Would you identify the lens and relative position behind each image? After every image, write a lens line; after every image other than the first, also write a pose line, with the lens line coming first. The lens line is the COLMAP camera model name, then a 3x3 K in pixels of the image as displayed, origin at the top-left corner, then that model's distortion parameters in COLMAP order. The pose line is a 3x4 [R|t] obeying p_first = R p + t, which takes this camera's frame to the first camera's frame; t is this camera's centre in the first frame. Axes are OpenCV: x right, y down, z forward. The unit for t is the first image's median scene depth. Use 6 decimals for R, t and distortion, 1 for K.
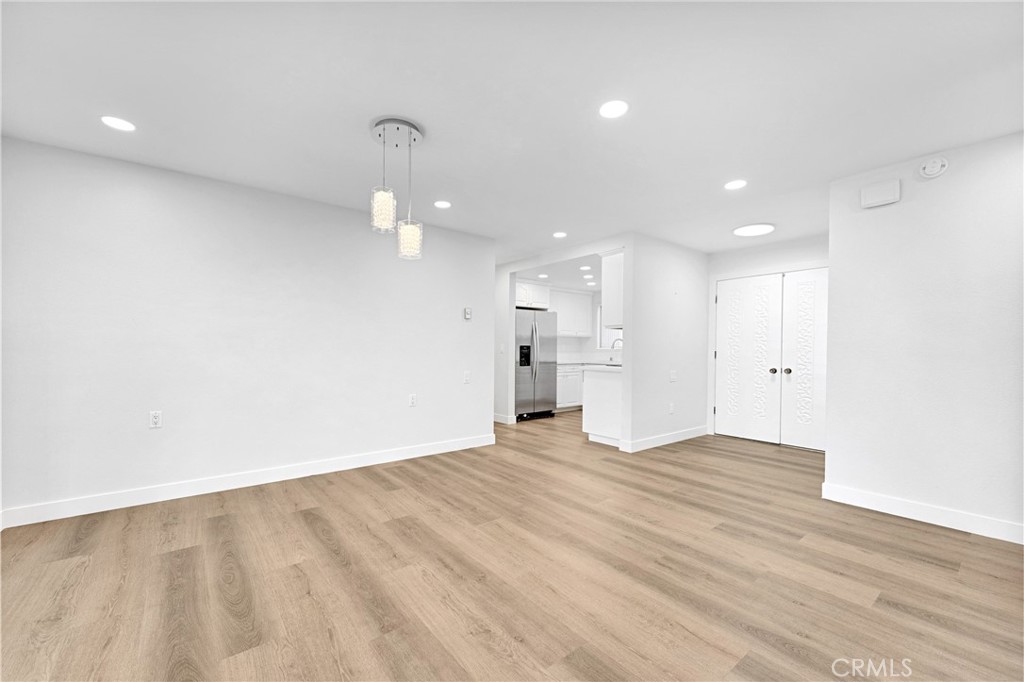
lens RADIAL K [[415.1, 0, 496.1], [0, 415.1, 356.3], [0, 0, 1]] dist [0.001629, 0.000300]
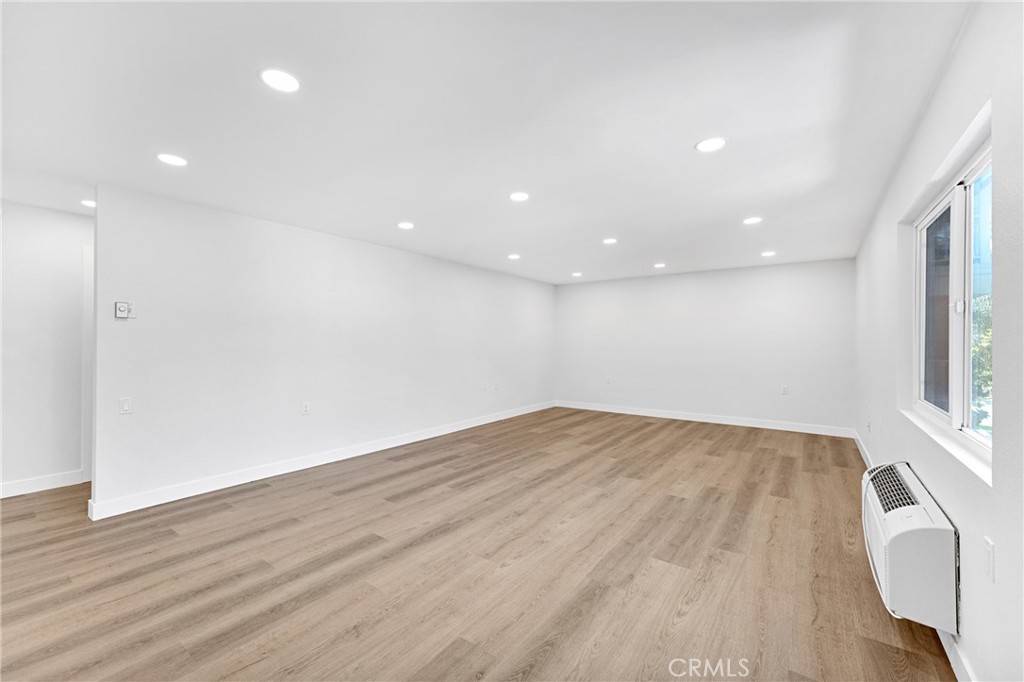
lens RADIAL K [[416.6, 0, 506.1], [0, 416.6, 341.9], [0, 0, 1]] dist [0.001644, -0.000083]
pose [[-0.279597, -0.001511, 0.960116, -0.408332], [0.010696, 0.999932, 0.004688, -0.037386], [-0.960058, 0.011580, -0.279561, -0.082510]]
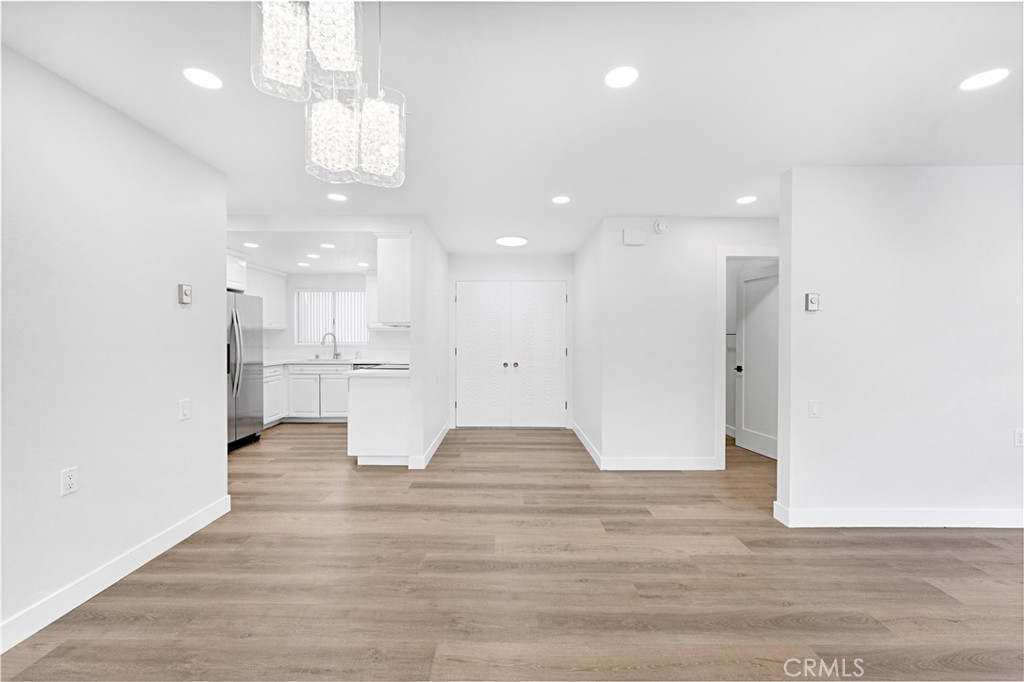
lens RADIAL K [[407.4, 0, 505.3], [0, 407.4, 341.3], [0, 0, 1]] dist [0.000763, 0.000339]
pose [[0.608674, -0.011284, 0.793340, -0.309088], [0.014560, 0.999889, 0.003051, -0.045067], [-0.793287, 0.009694, 0.608771, 0.423909]]
